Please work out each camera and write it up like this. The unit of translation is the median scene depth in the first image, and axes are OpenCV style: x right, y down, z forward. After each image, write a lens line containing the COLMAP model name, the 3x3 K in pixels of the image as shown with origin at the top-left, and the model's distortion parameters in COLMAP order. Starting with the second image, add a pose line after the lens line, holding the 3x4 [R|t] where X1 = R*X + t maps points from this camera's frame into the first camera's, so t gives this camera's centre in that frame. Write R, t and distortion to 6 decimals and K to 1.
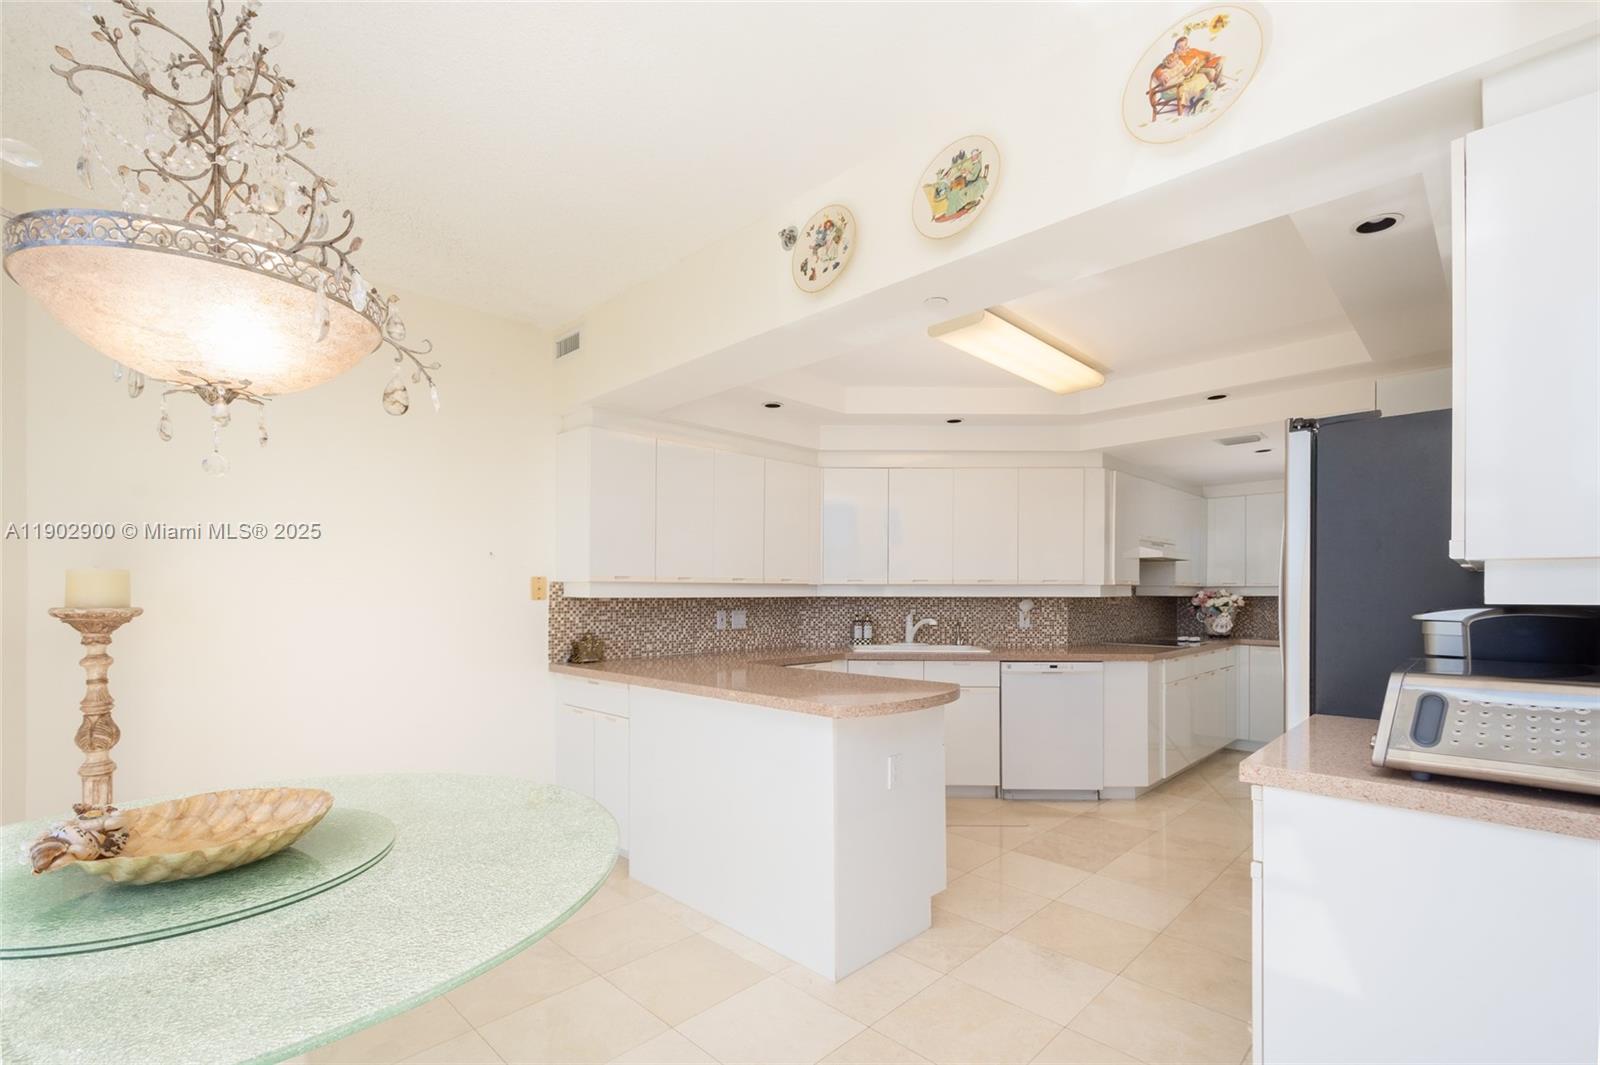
lens RADIAL K [[718.1, 0, 788.8], [0, 718.1, 589.2], [0, 0, 1]] dist [0.004446, 0.000306]
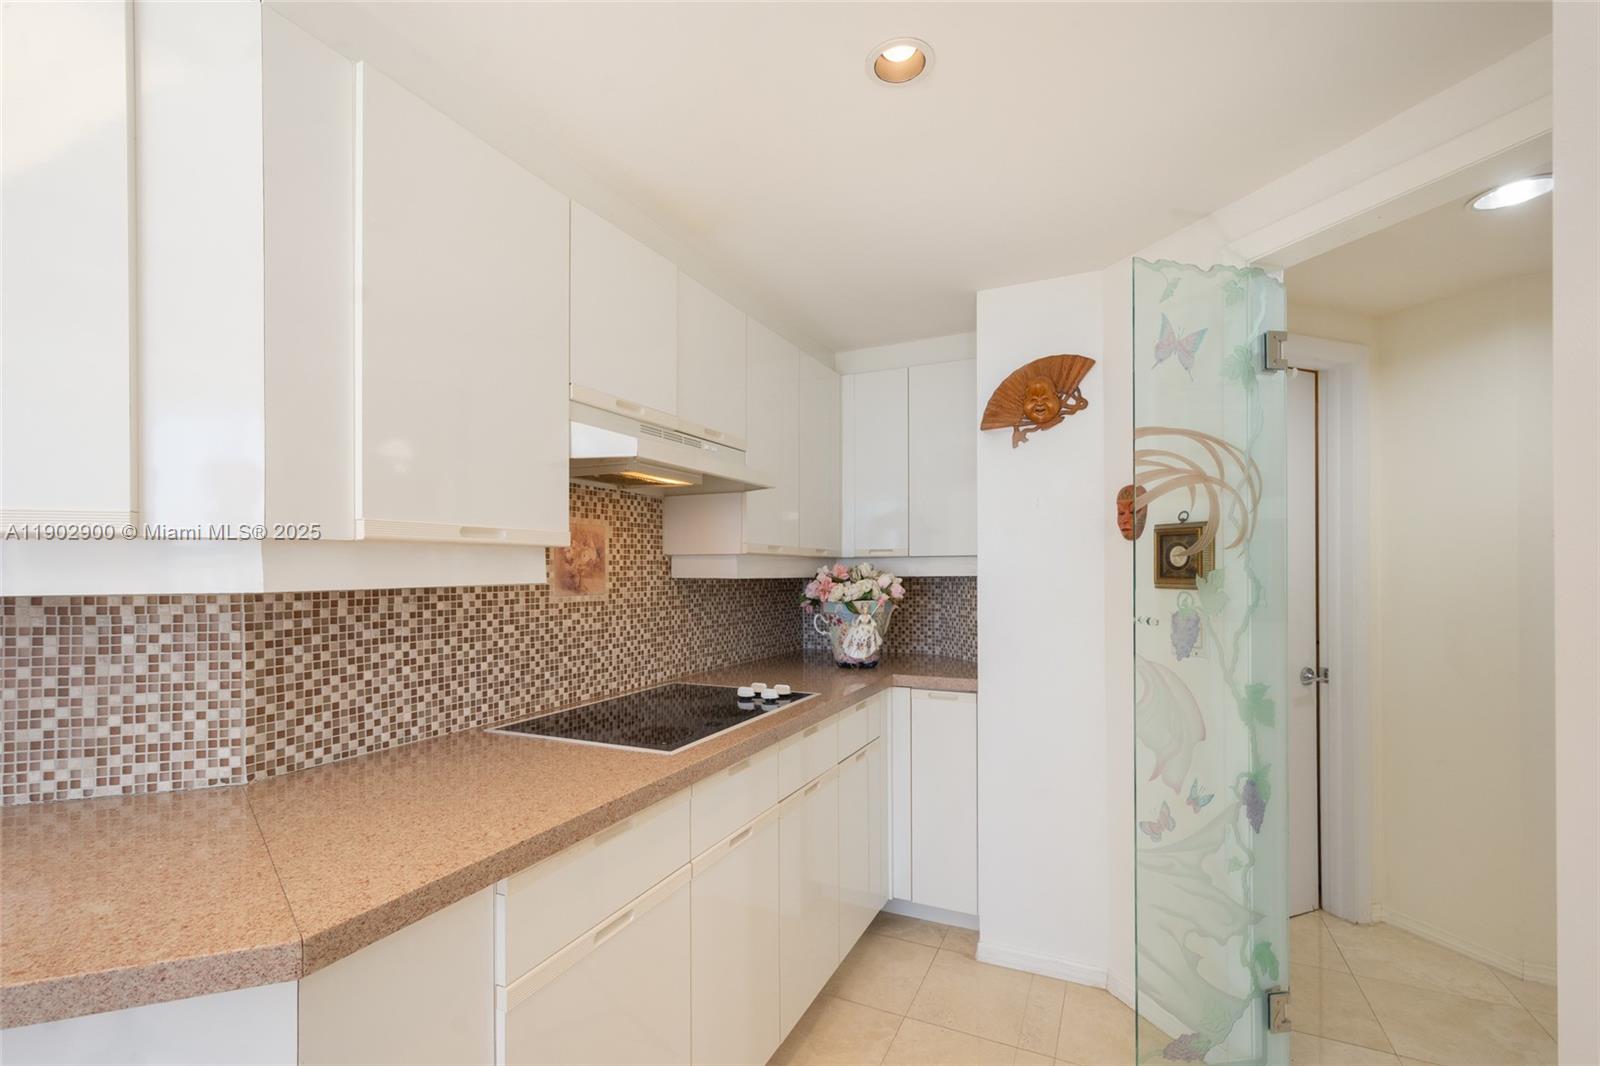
lens RADIAL K [[718.1, 0, 808.1], [0, 718.1, 570.5], [0, 0, 1]] dist [0.004446, 0.000306]
pose [[0.937149, -0.005895, 0.348880, 0.417728], [0.003707, 0.999969, 0.006940, 0.002091], [-0.348910, -0.005210, 0.937142, 0.594761]]
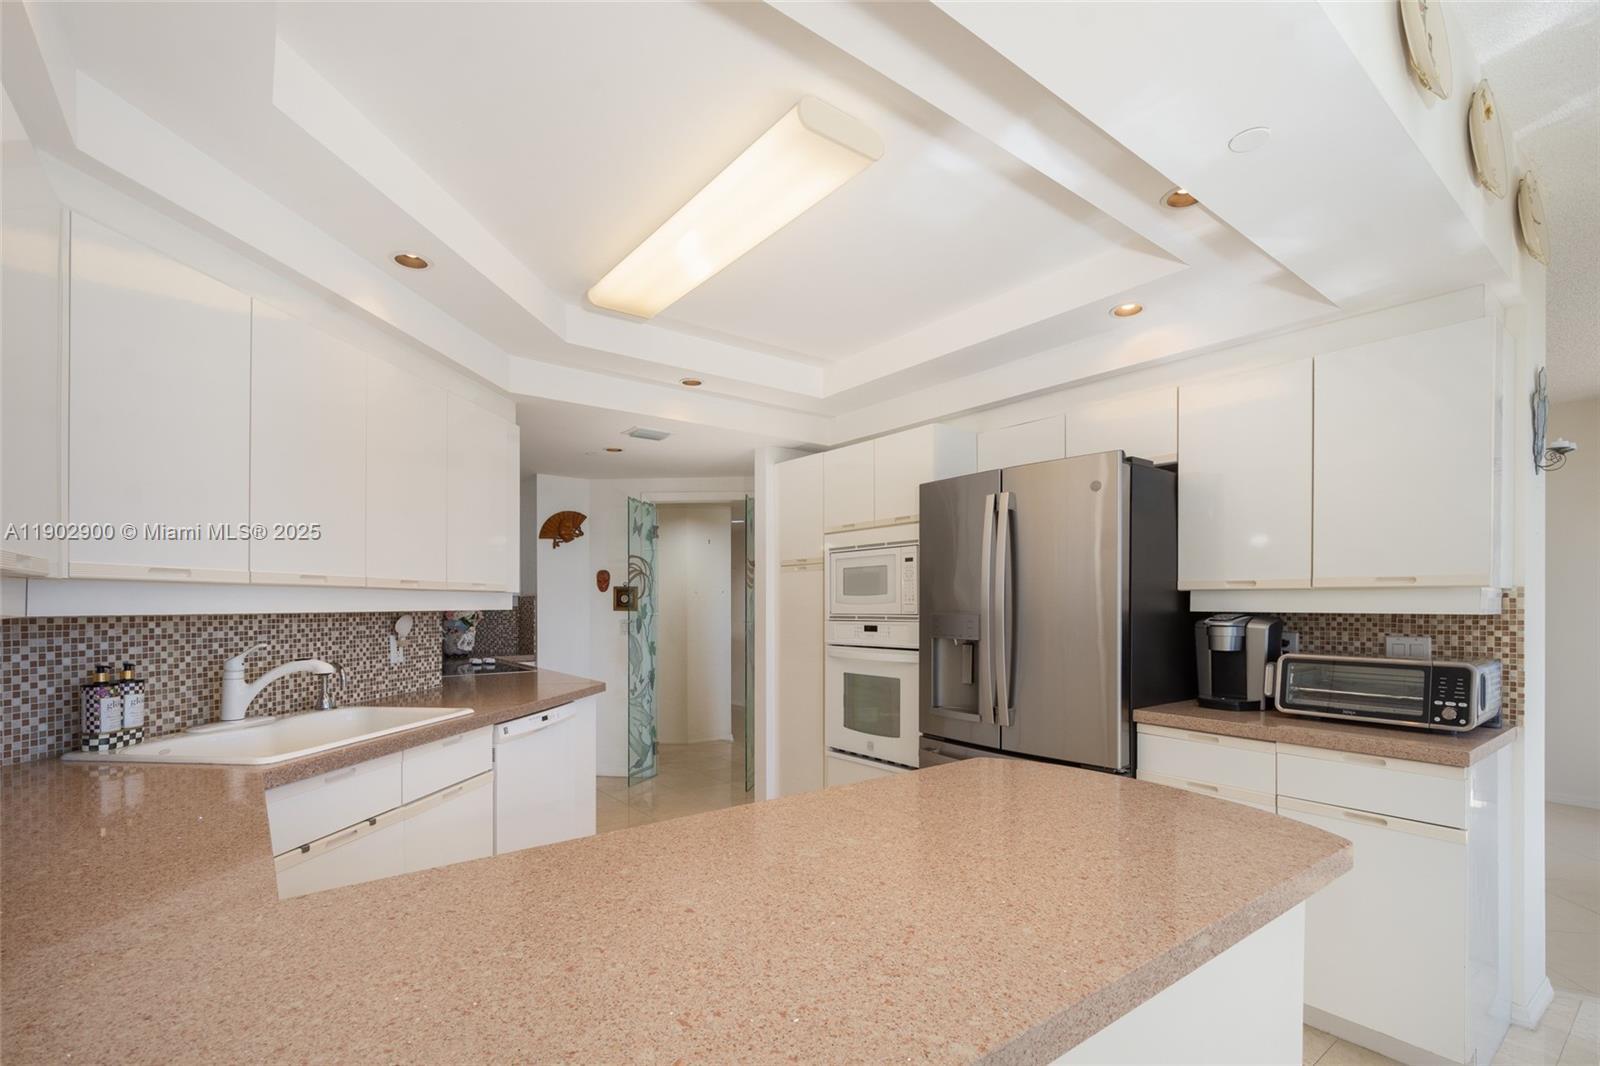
lens RADIAL K [[718.1, 0, 799.2], [0, 718.1, 603.8], [0, 0, 1]] dist [0.004446, 0.000306]
pose [[0.117492, -0.002015, 0.993072, -0.186408], [-0.007301, 0.999969, 0.002893, 0.000652], [-0.993047, -0.007590, 0.117474, 0.520487]]
